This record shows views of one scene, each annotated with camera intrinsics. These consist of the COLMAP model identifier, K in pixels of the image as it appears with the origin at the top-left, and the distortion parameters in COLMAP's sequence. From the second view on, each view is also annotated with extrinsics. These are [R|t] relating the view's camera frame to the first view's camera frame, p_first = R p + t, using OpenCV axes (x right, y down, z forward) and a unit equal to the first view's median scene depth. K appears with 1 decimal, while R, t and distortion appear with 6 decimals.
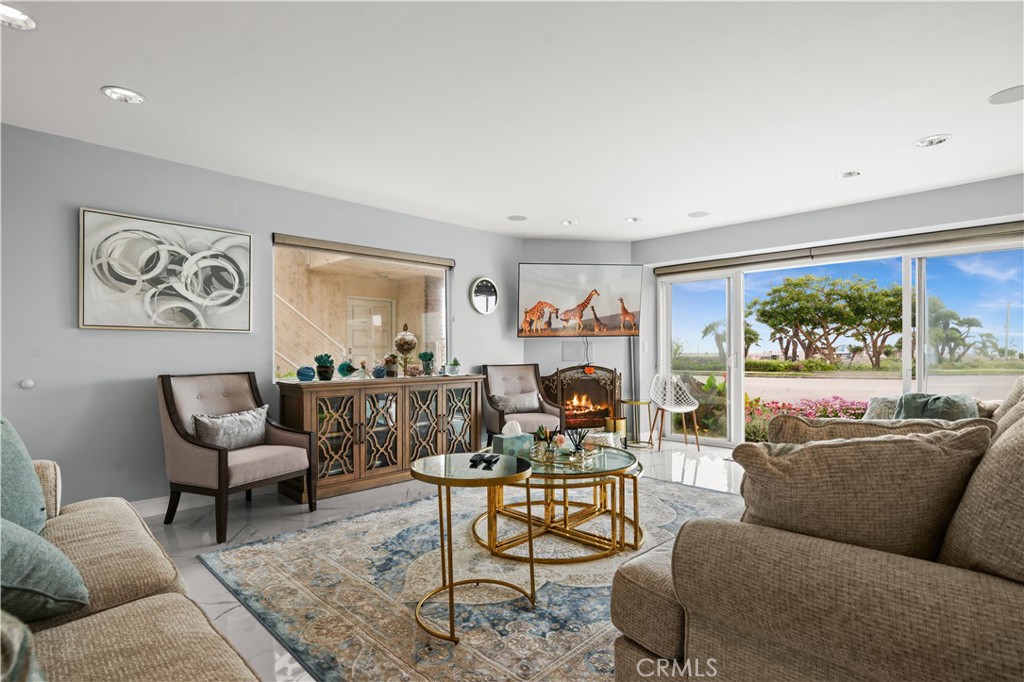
lens RADIAL K [[500.7, 0, 529.8], [0, 500.7, 350.0], [0, 0, 1]] dist [0.003365, -0.000390]
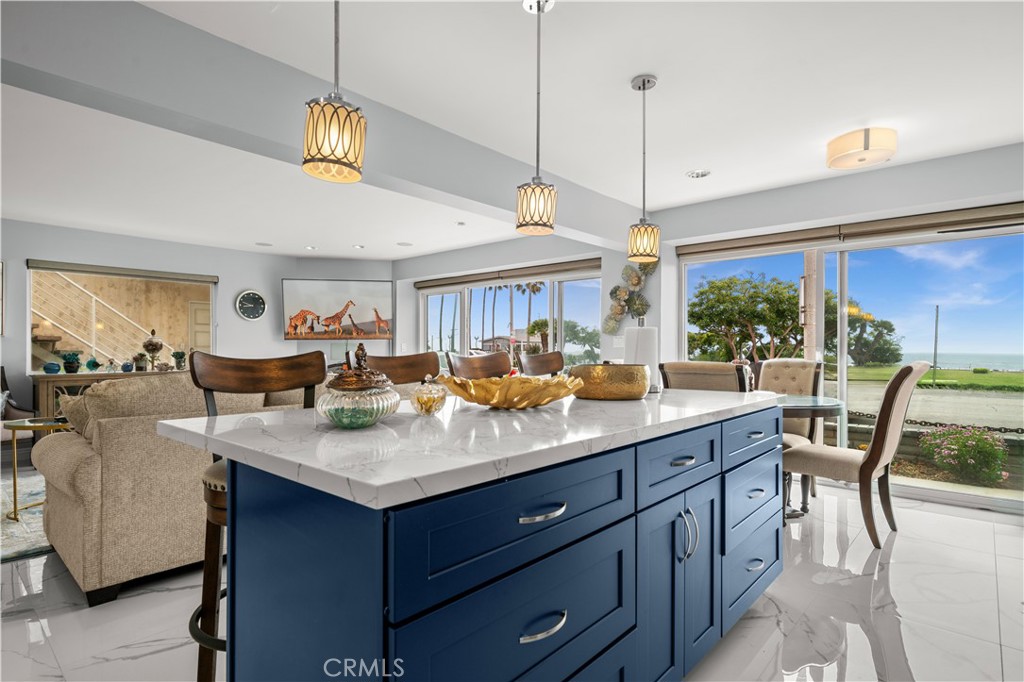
lens RADIAL K [[500.7, 0, 493.5], [0, 500.7, 348.4], [0, 0, 1]] dist [0.003365, -0.000390]
pose [[0.998789, 0.004408, 0.048995, 0.418522], [-0.004307, 0.999988, -0.002158, -0.003404], [-0.049004, 0.001945, 0.998797, -0.235242]]
